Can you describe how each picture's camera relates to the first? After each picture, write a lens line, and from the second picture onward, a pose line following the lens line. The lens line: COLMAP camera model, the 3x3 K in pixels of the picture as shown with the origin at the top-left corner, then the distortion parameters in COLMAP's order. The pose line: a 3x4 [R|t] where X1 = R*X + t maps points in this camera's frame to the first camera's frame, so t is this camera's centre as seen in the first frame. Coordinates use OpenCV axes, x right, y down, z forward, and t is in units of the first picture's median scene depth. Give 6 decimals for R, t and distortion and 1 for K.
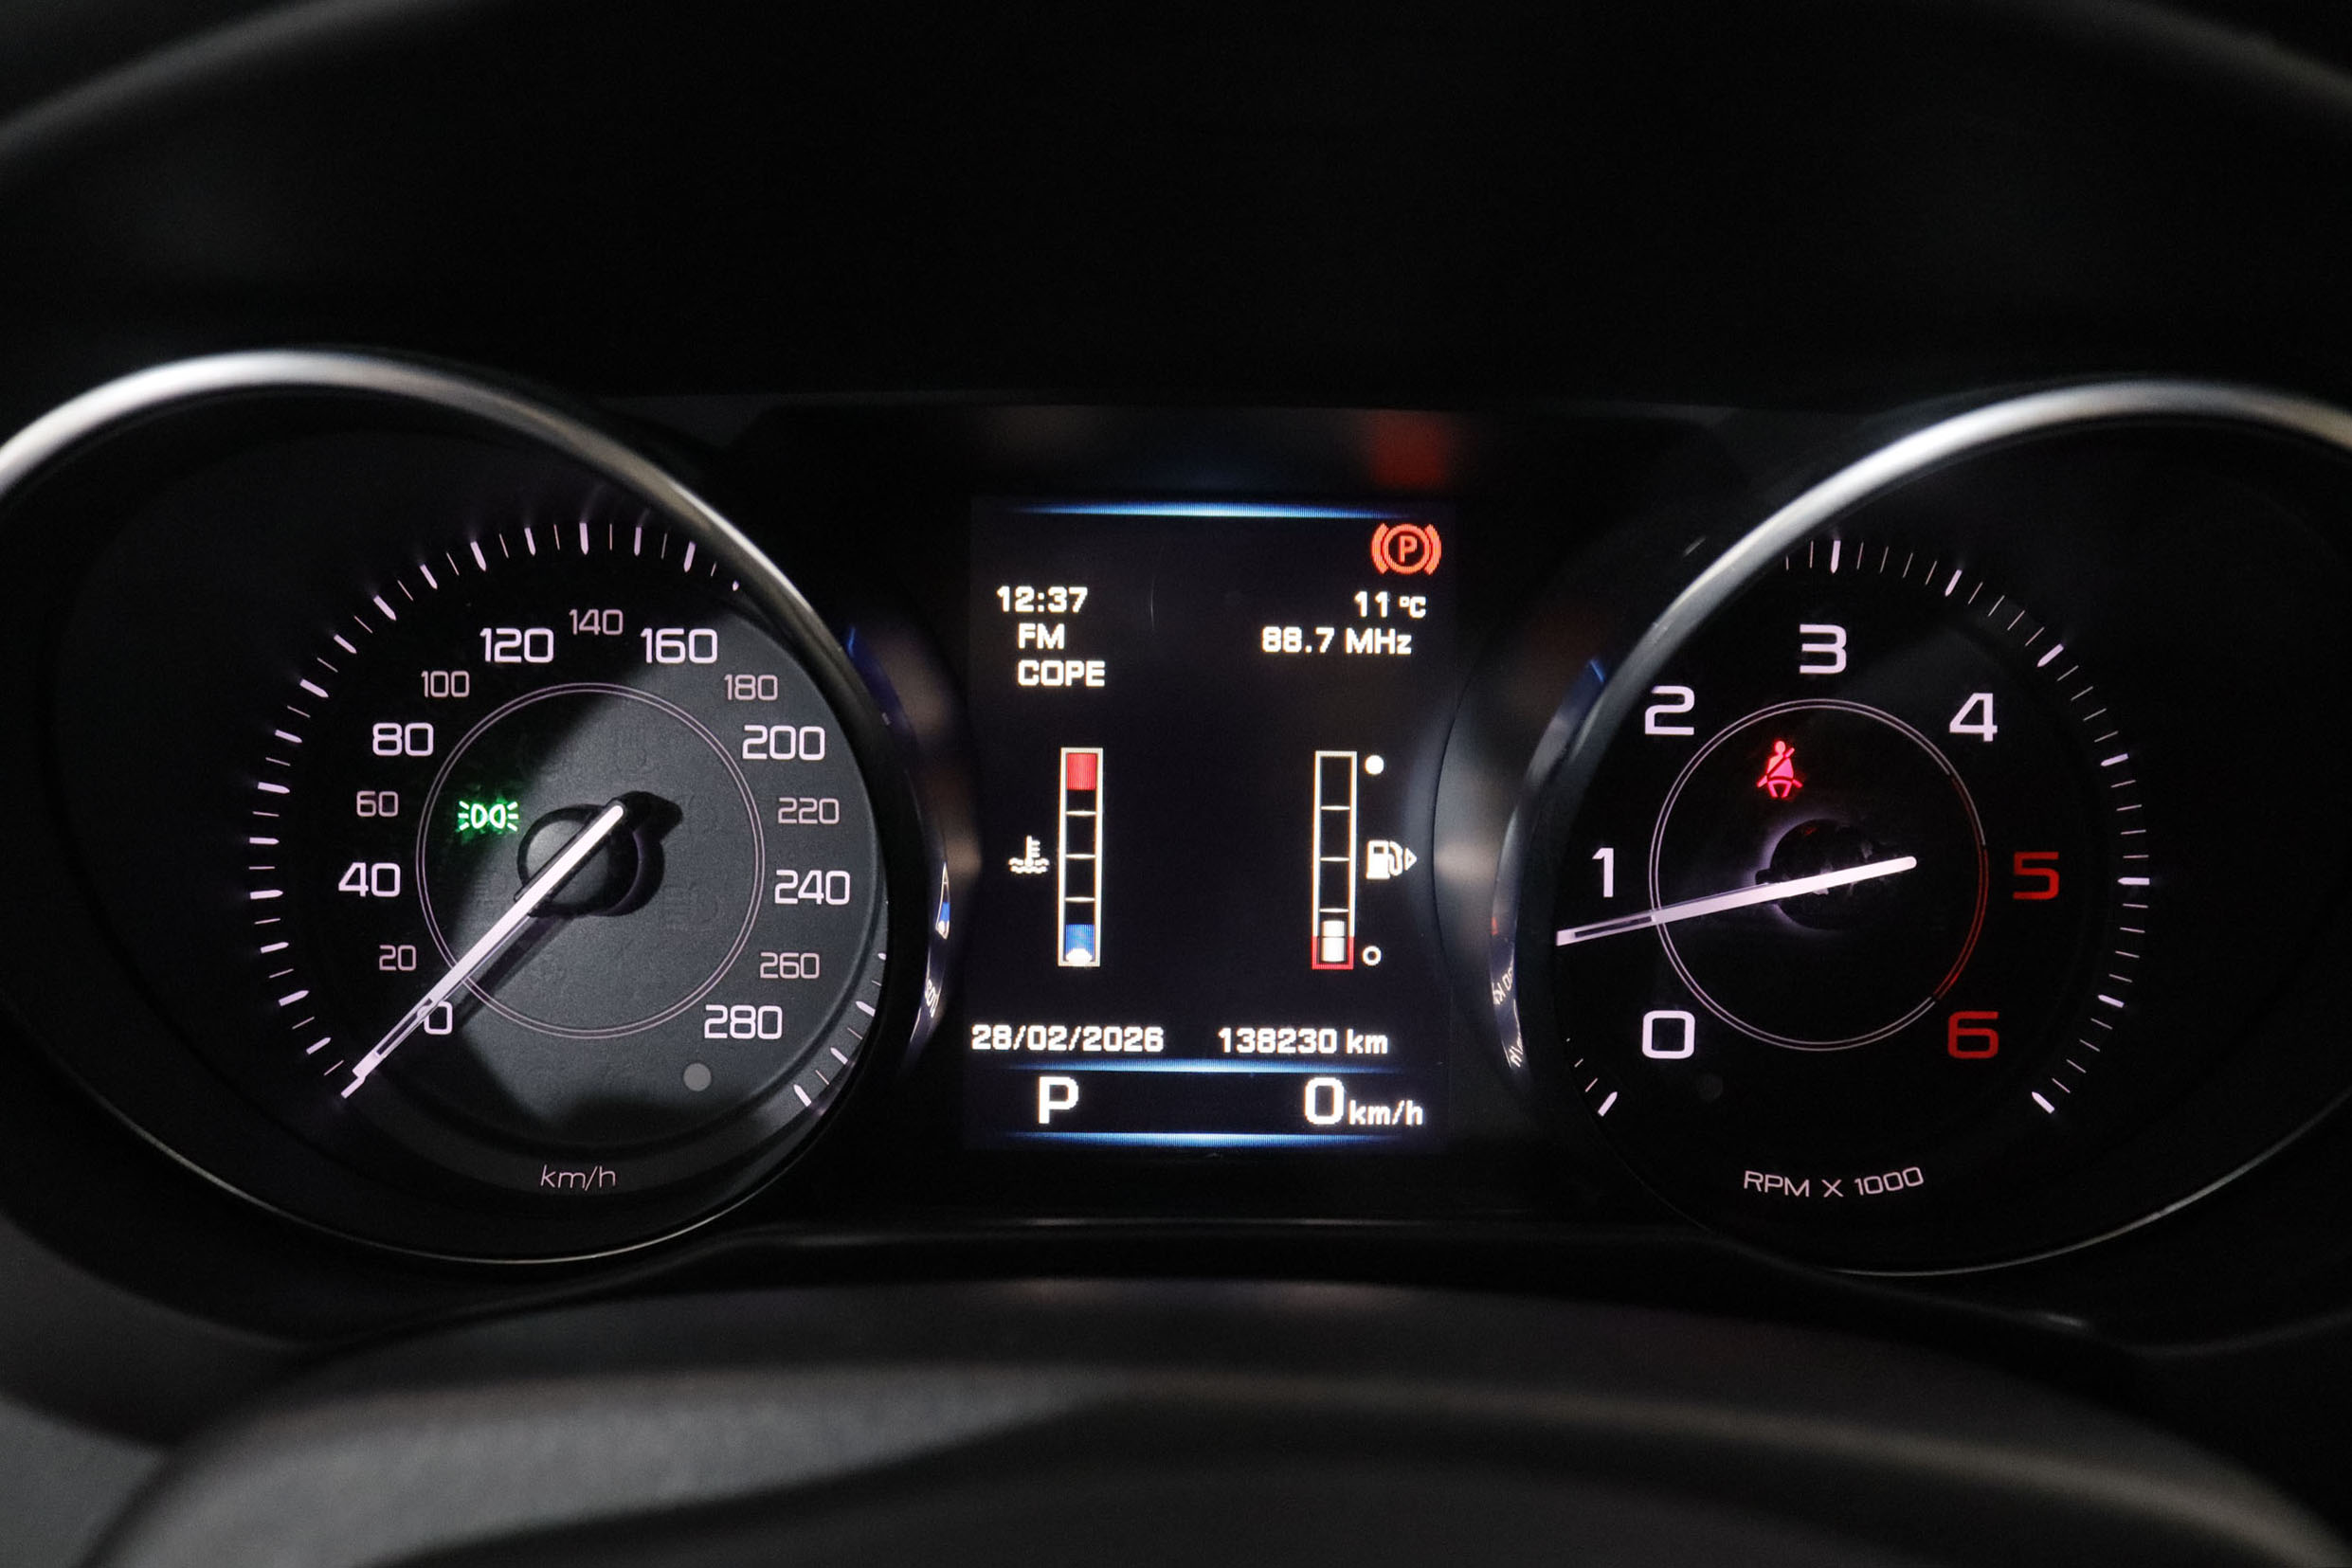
lens RADIAL K [[1895.1, 0, 1188.6], [0, 1895.1, 781.3], [0, 0, 1]] dist [-0.154834, 0.081375]
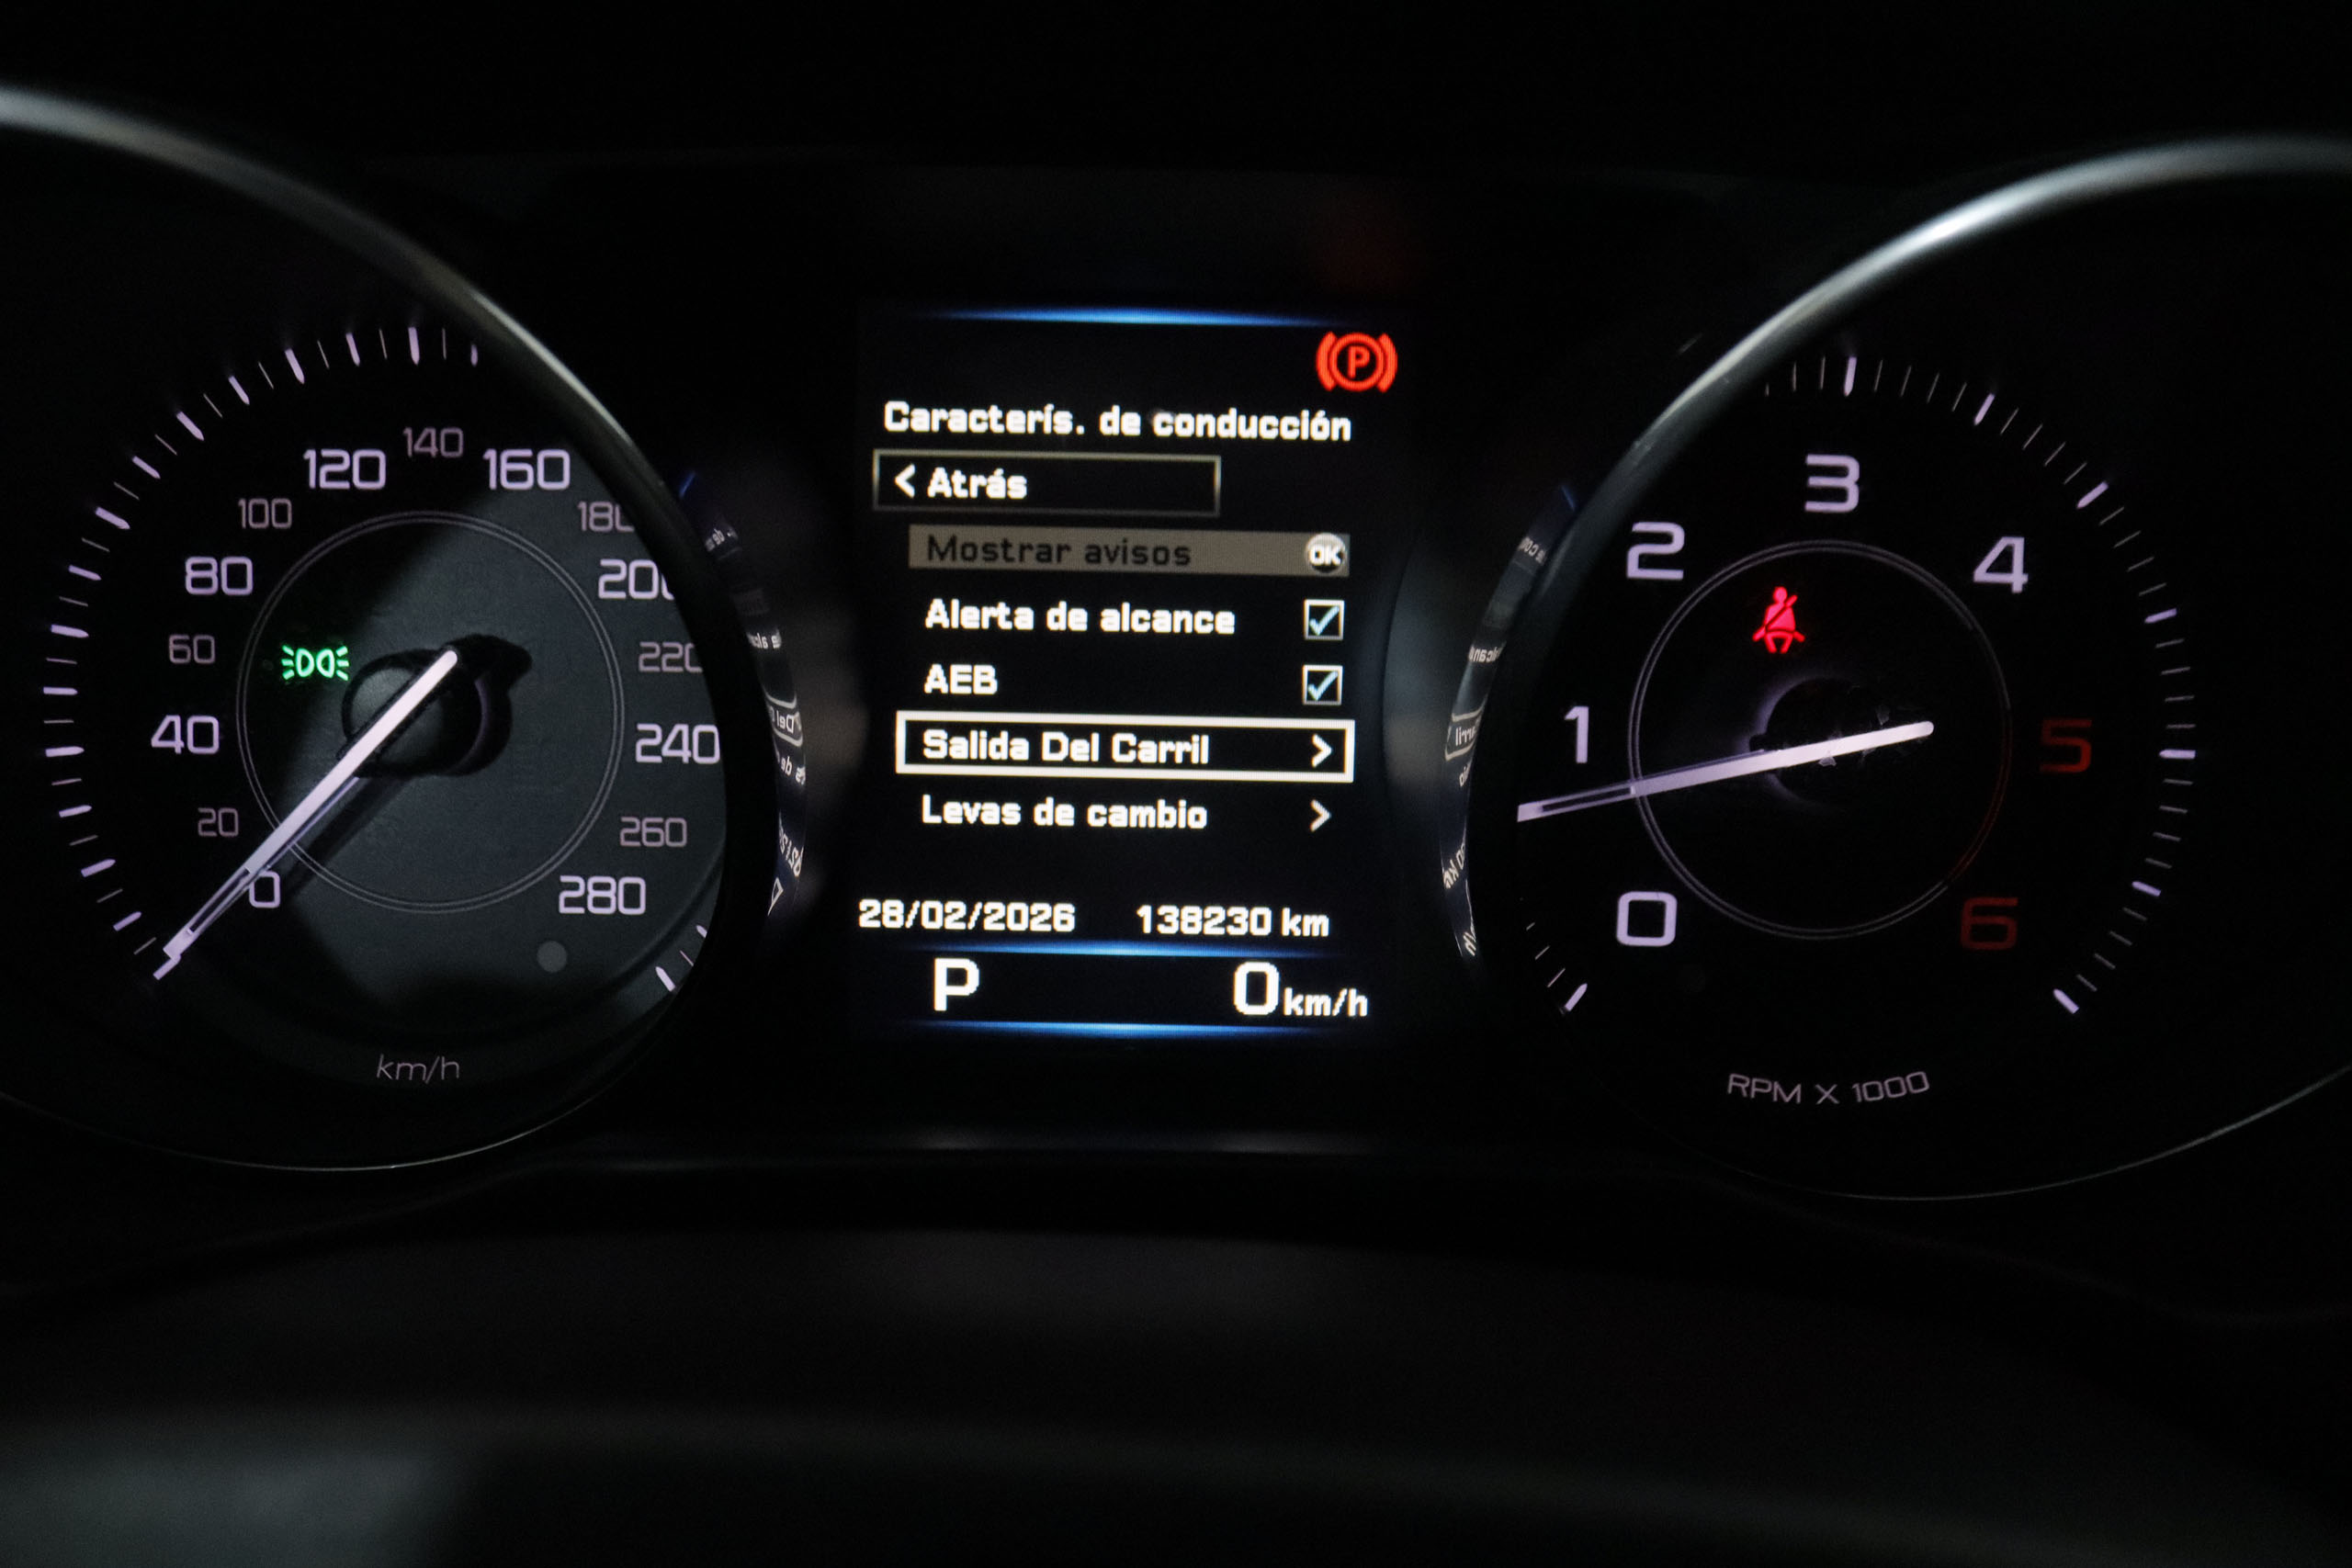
lens RADIAL K [[1895.1, 0, 1165.9], [0, 1895.1, 765.9], [0, 0, 1]] dist [-0.154834, 0.081375]
pose [[0.999962, 0.008466, -0.002028, 0.030841], [-0.008296, 0.997317, 0.072735, 0.000610], [0.002638, -0.072715, 0.997349, 0.122087]]
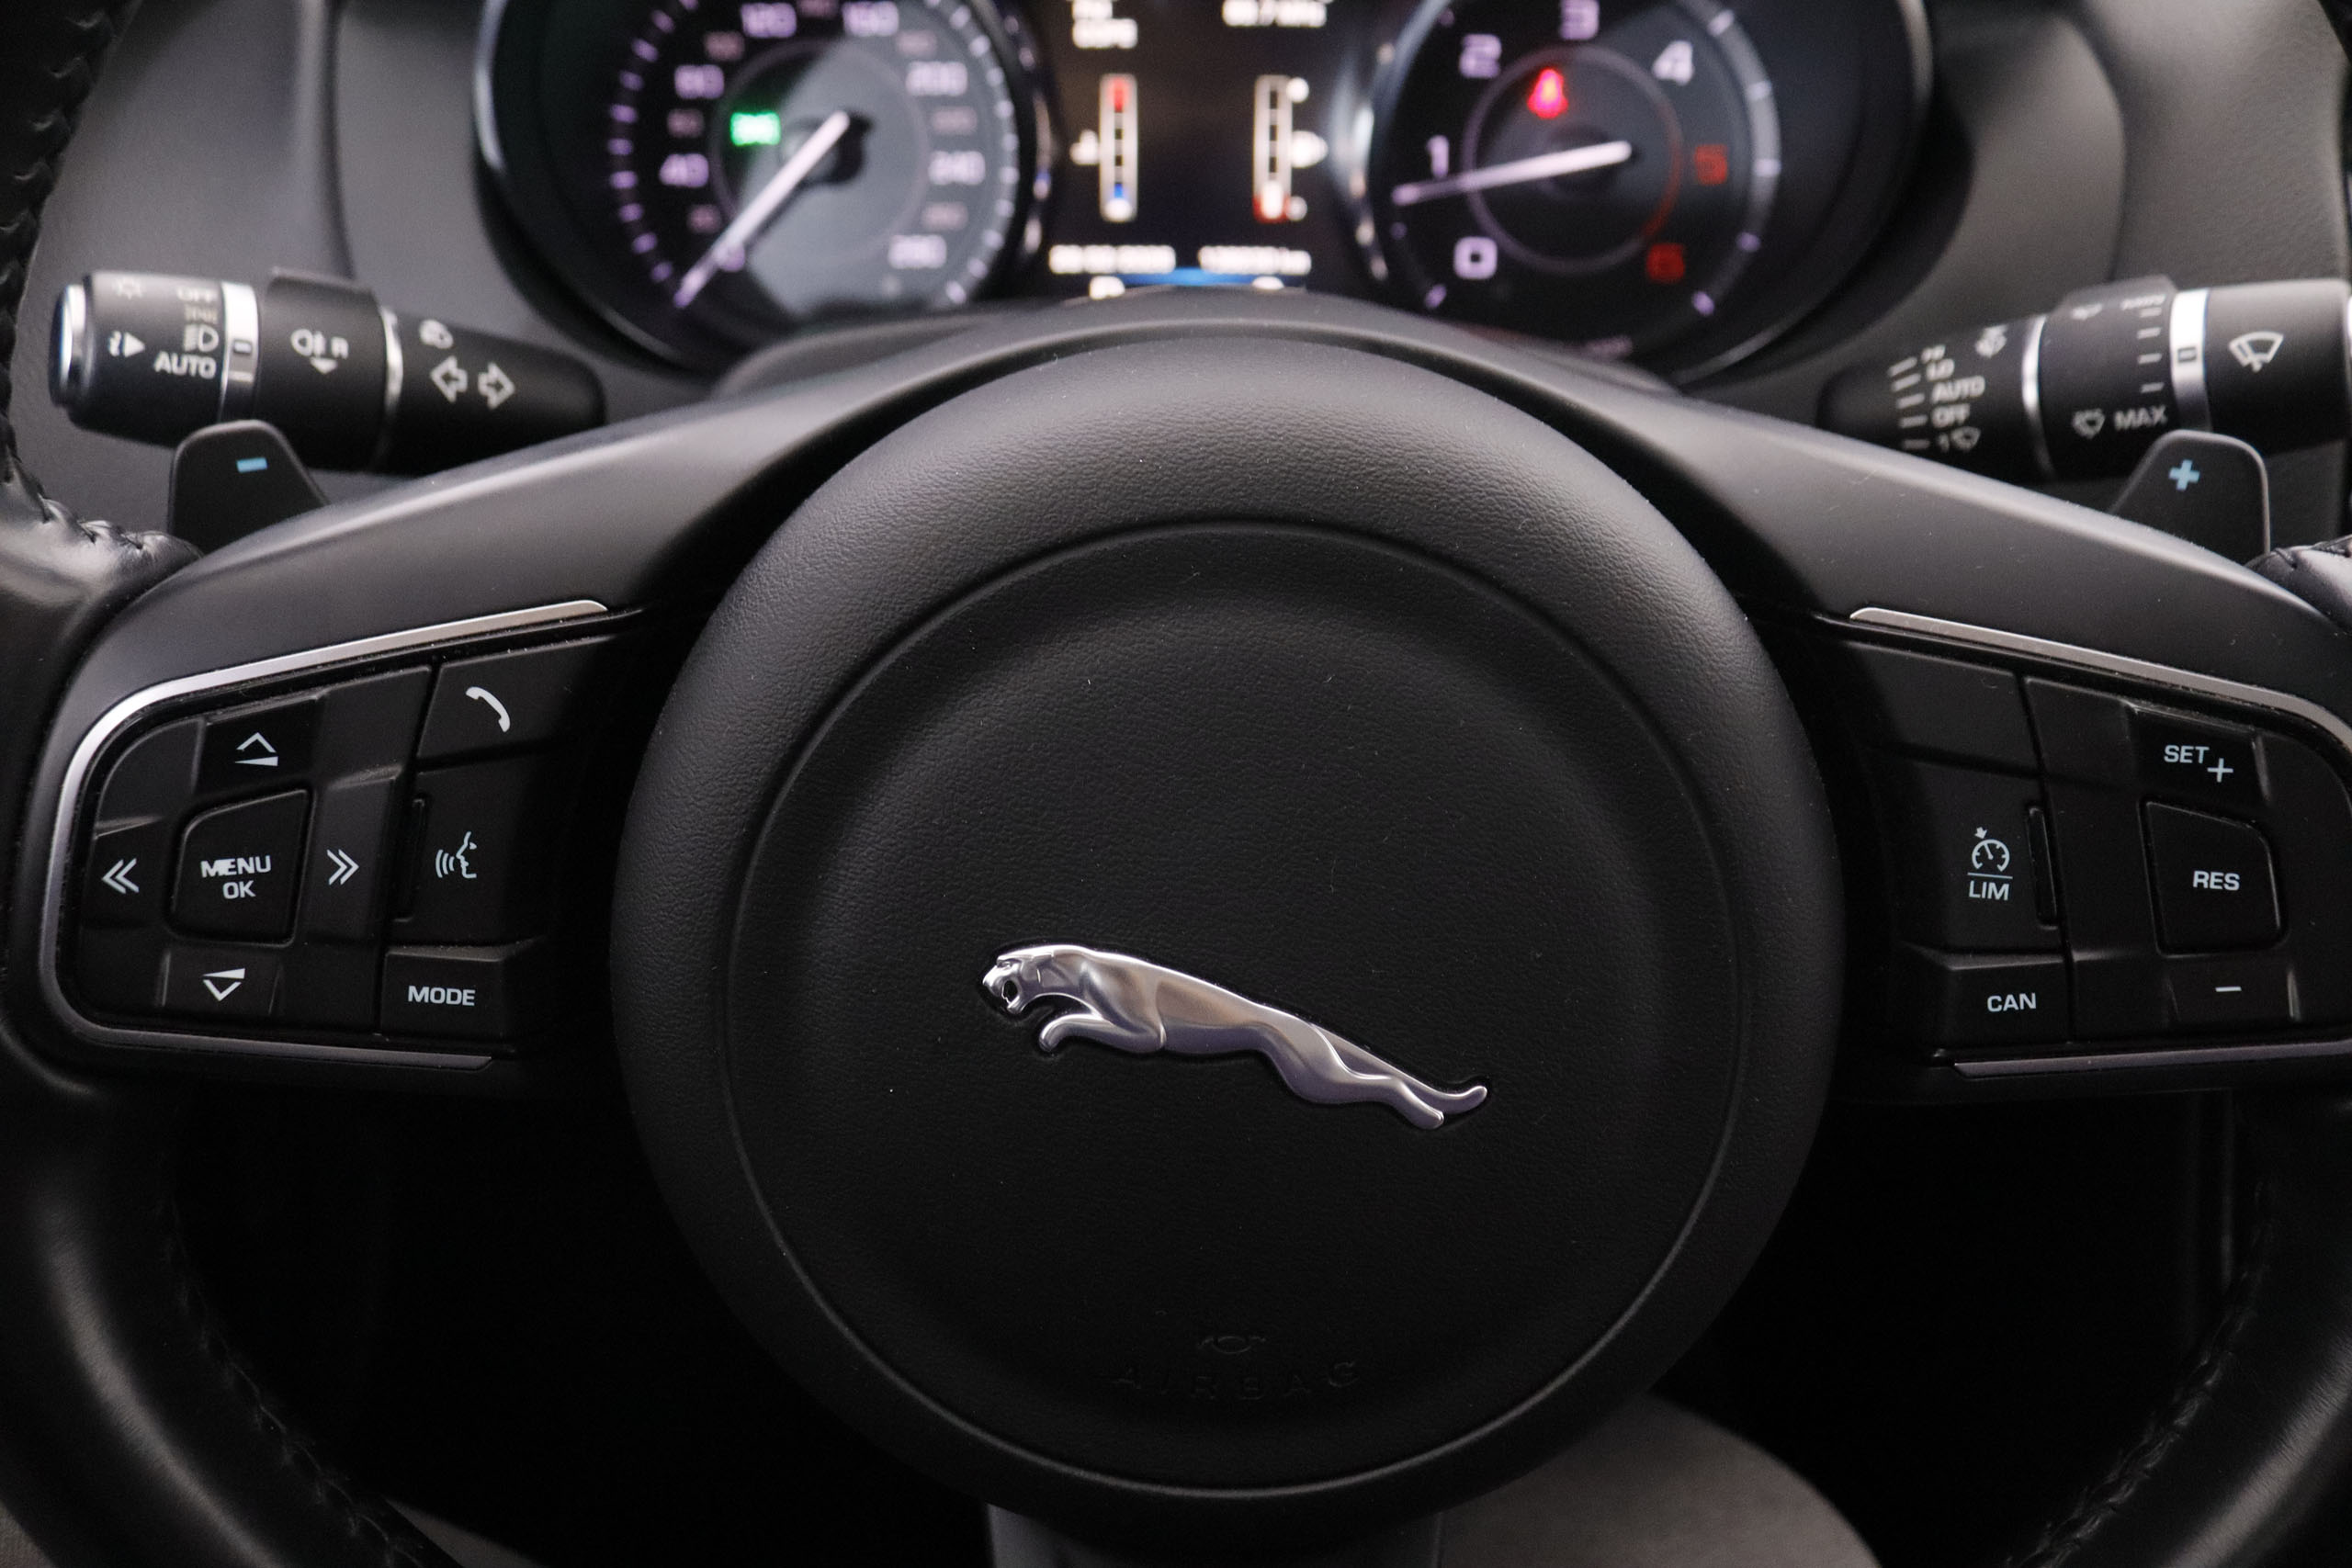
lens RADIAL K [[1895.1, 0, 1160.2], [0, 1895.1, 790.4], [0, 0, 1]] dist [-0.154834, 0.081375]
pose [[0.999768, -0.000915, -0.021518, 0.013321], [0.007202, 0.955784, 0.293981, 0.099542], [0.020297, -0.294068, 0.955569, -0.718452]]
